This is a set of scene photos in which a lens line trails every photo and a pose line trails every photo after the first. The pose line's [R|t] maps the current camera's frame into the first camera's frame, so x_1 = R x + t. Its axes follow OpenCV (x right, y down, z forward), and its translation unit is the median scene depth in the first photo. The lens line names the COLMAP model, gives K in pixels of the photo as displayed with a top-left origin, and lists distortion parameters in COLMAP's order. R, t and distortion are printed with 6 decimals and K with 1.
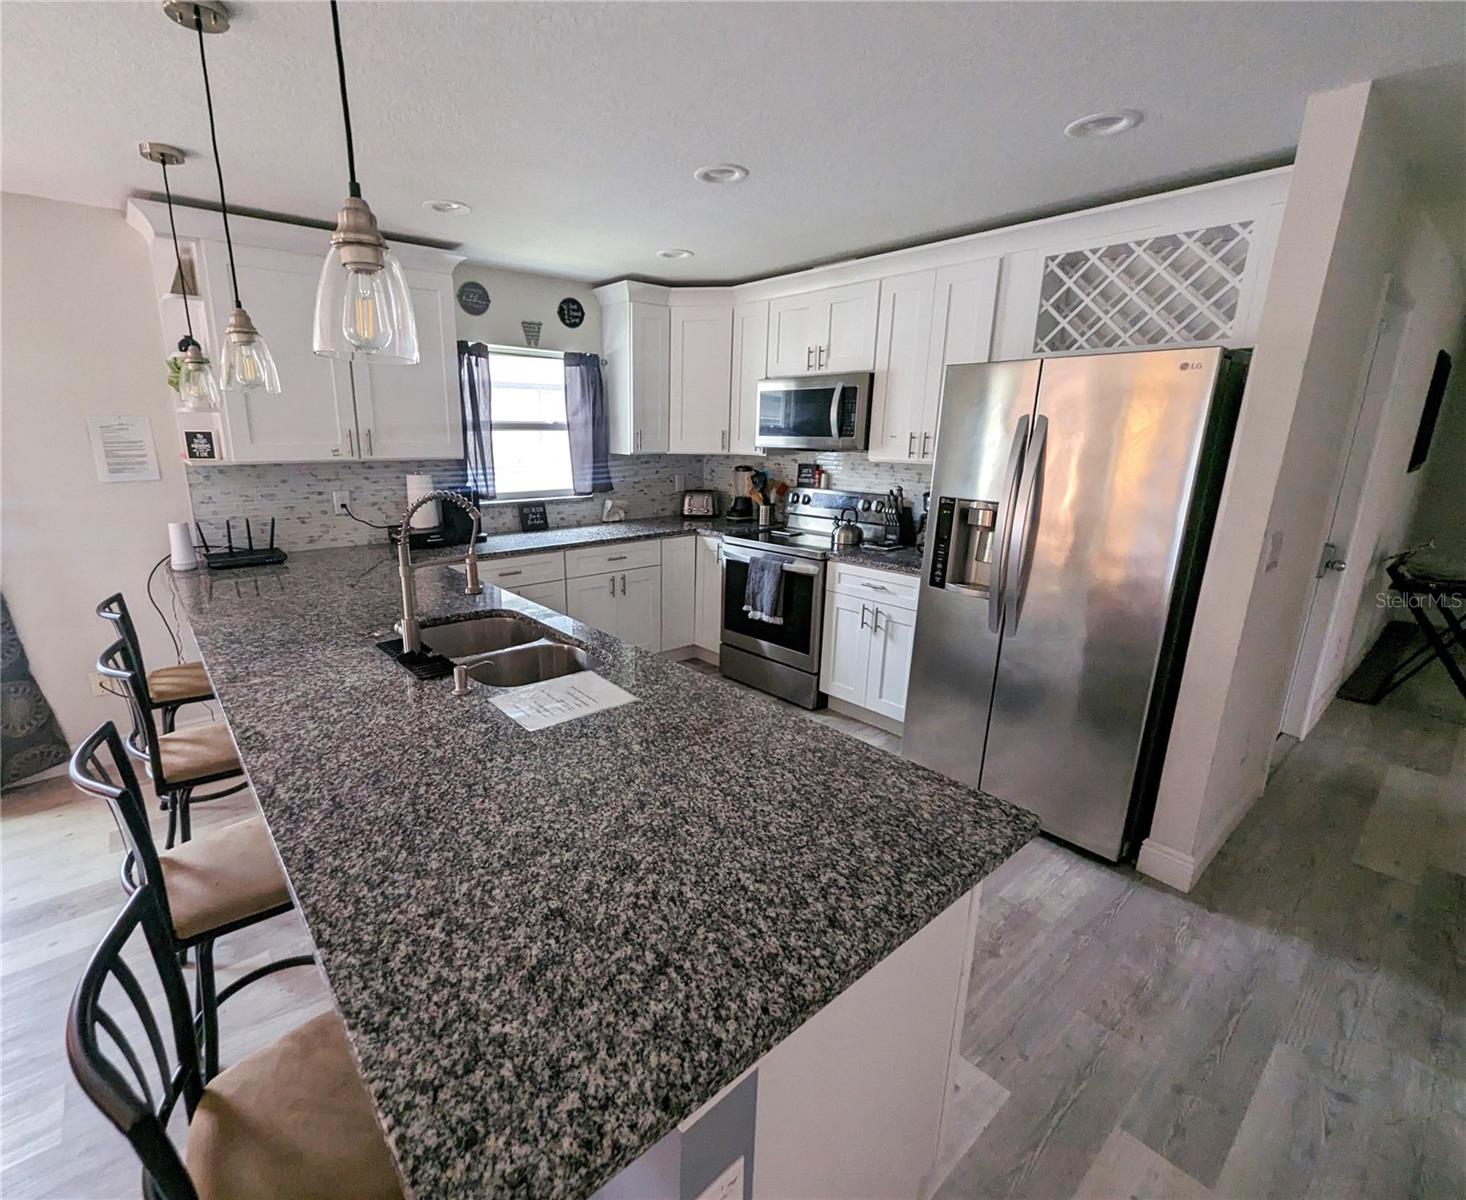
lens RADIAL K [[679.5, 0, 651.0], [0, 679.5, 590.5], [0, 0, 1]] dist [0.004169, -0.003069]
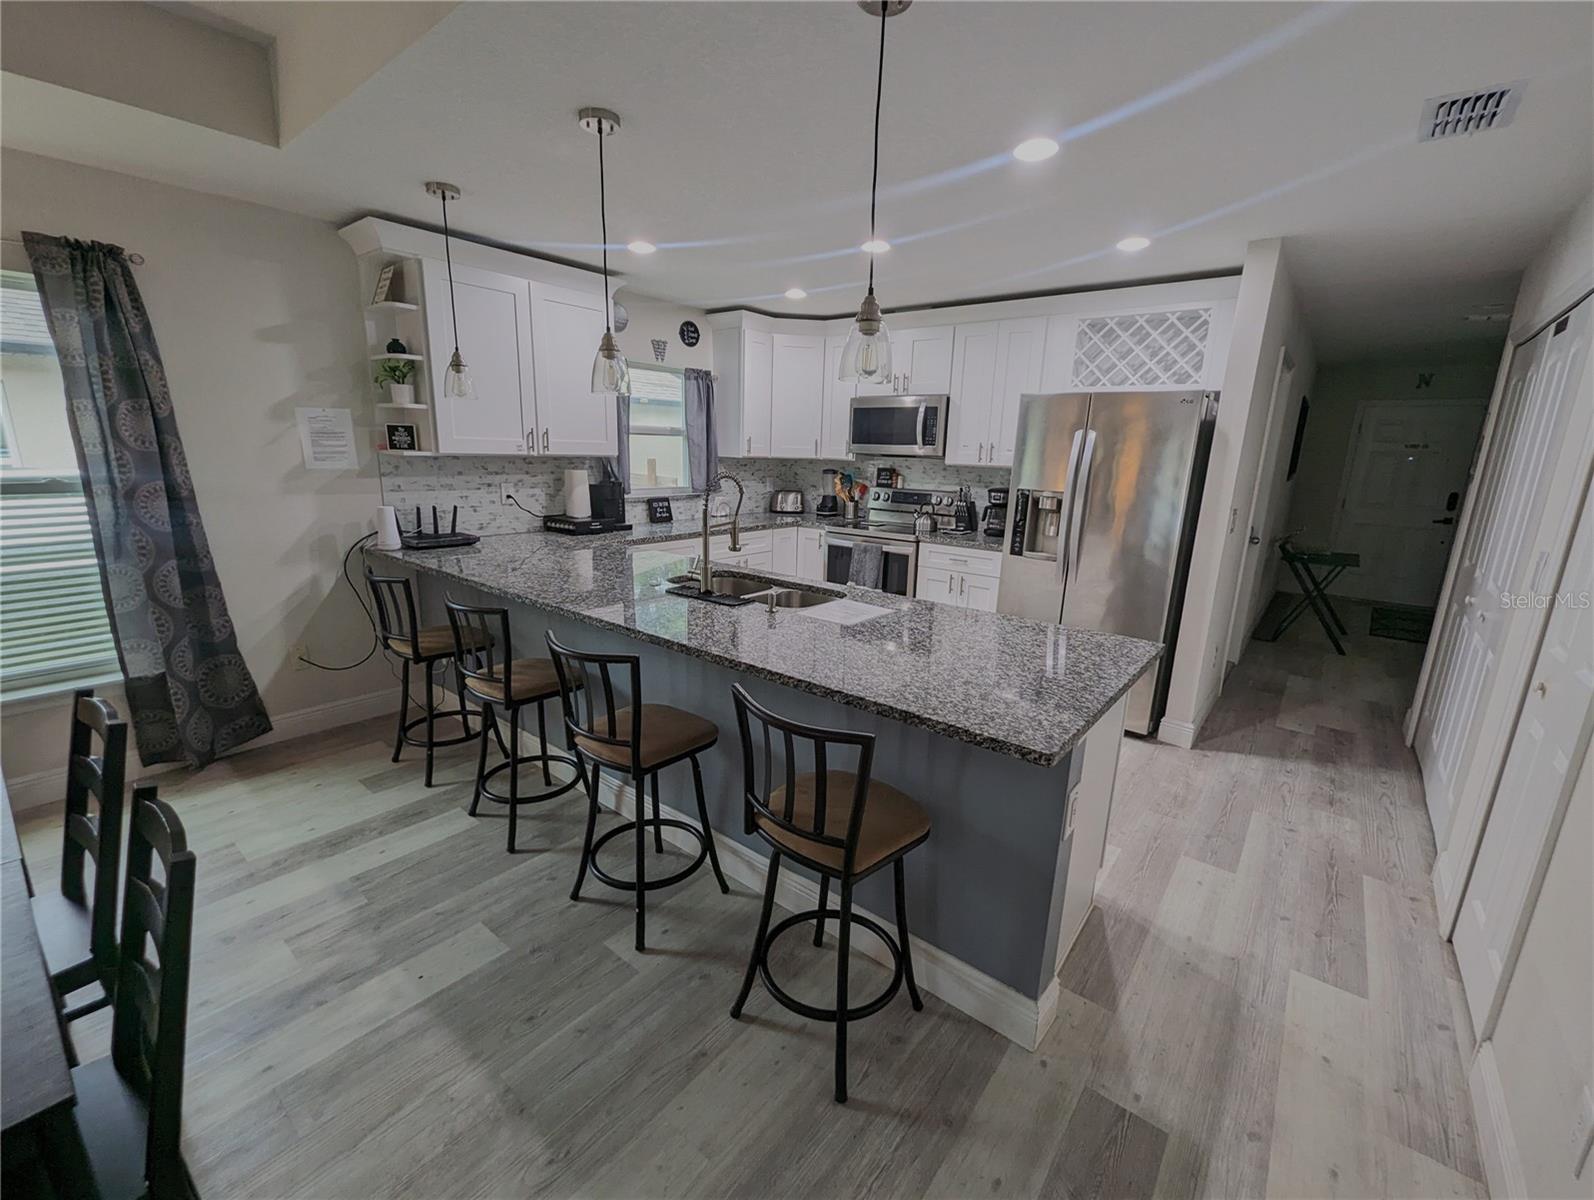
lens RADIAL K [[664.5, 0, 797.1], [0, 664.5, 592.3], [0, 0, 1]] dist [-0.001577, -0.000072]
pose [[0.976164, -0.023237, 0.215788, -0.257733], [0.026047, 0.999609, -0.010185, 0.061905], [-0.215467, 0.015563, 0.976387, -0.178027]]
